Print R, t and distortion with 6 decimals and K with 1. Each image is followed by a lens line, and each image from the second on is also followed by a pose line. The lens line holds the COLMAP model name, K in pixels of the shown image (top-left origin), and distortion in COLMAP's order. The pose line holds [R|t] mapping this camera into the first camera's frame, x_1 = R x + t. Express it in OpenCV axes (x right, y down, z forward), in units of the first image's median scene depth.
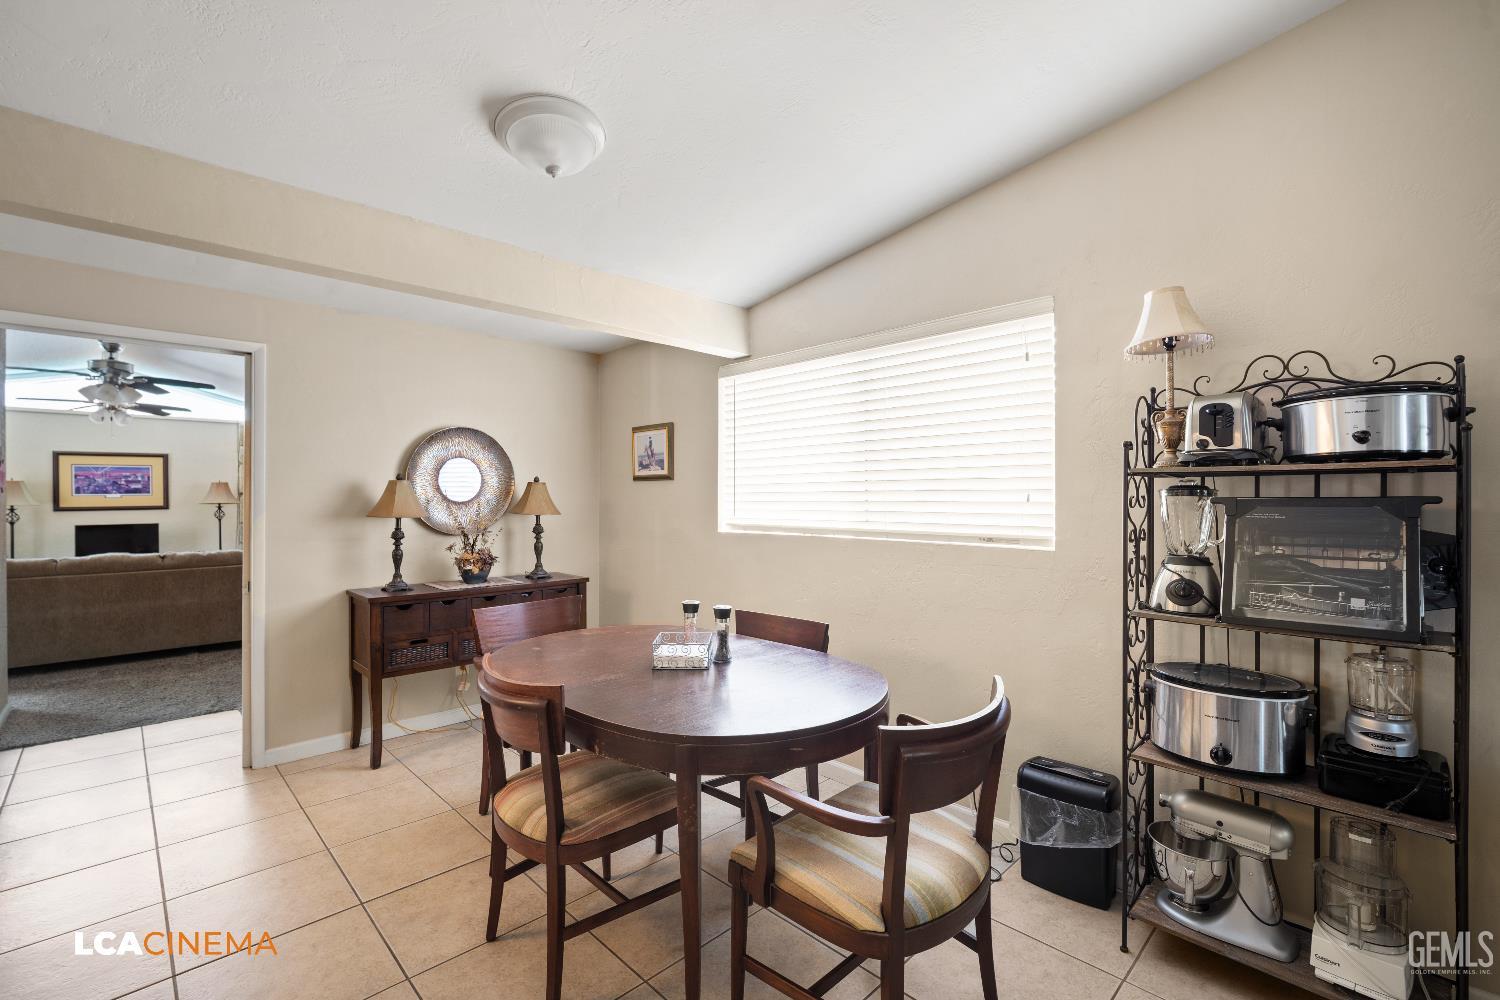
lens RADIAL K [[659.4, 0, 750.4], [0, 659.4, 493.8], [0, 0, 1]] dist [-0.001102, -0.000281]
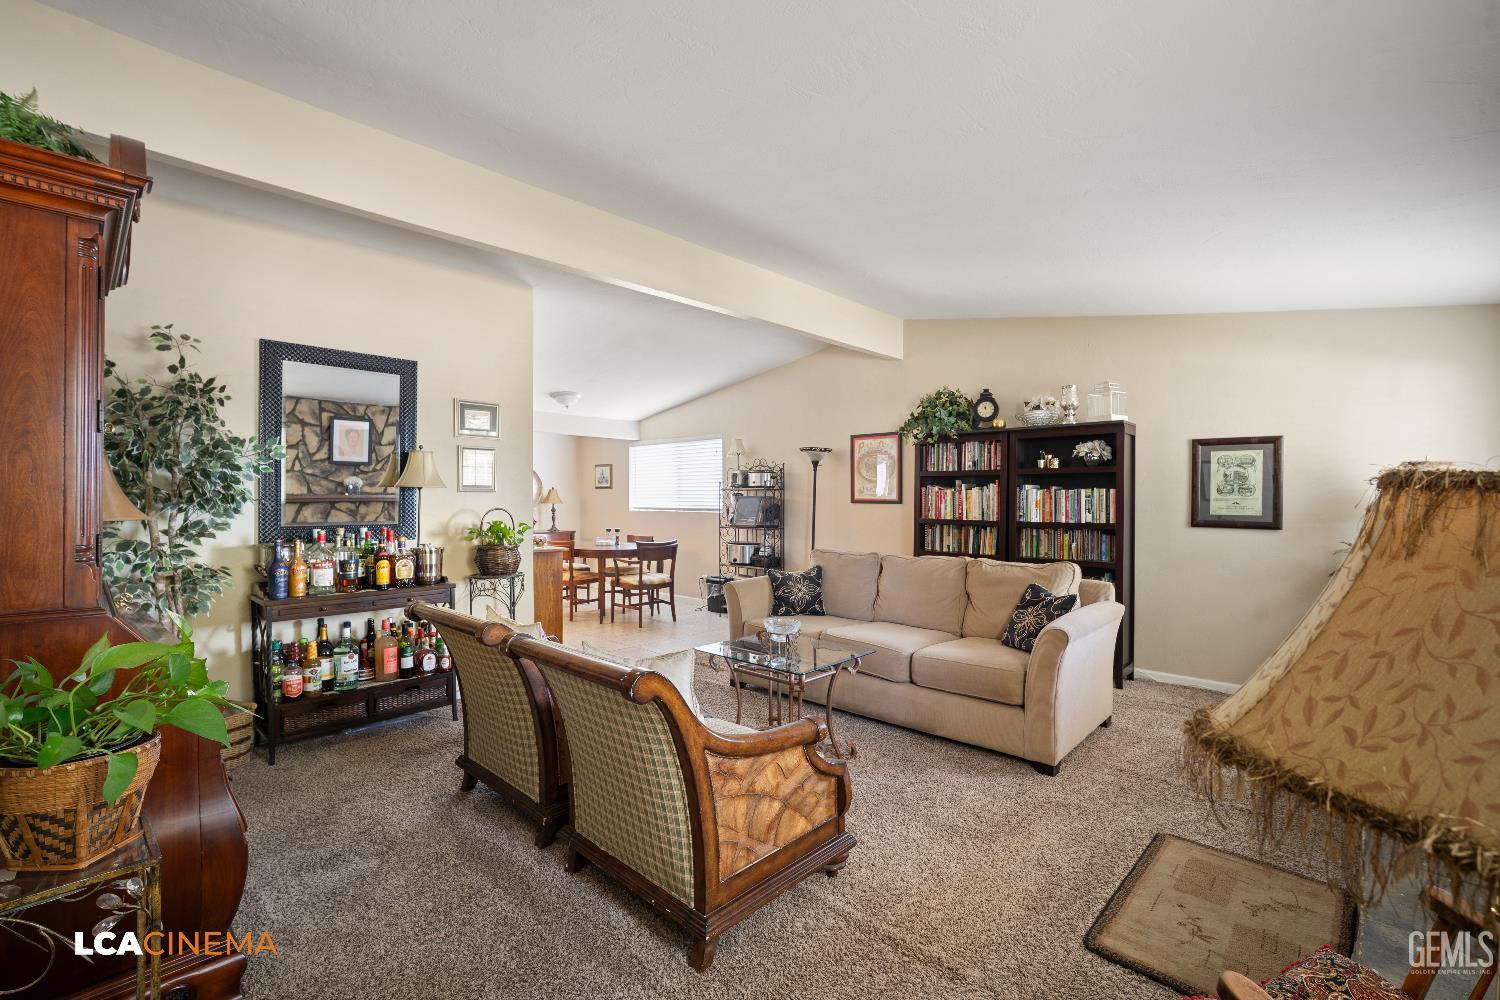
lens RADIAL K [[659.4, 0, 750.4], [0, 659.4, 493.8], [0, 0, 1]] dist [-0.001102, -0.000281]
pose [[0.999594, 0.001070, 0.028459, 0.298142], [-0.001102, 0.999999, 0.001091, -0.005748], [-0.028458, -0.001122, 0.999594, -1.311046]]
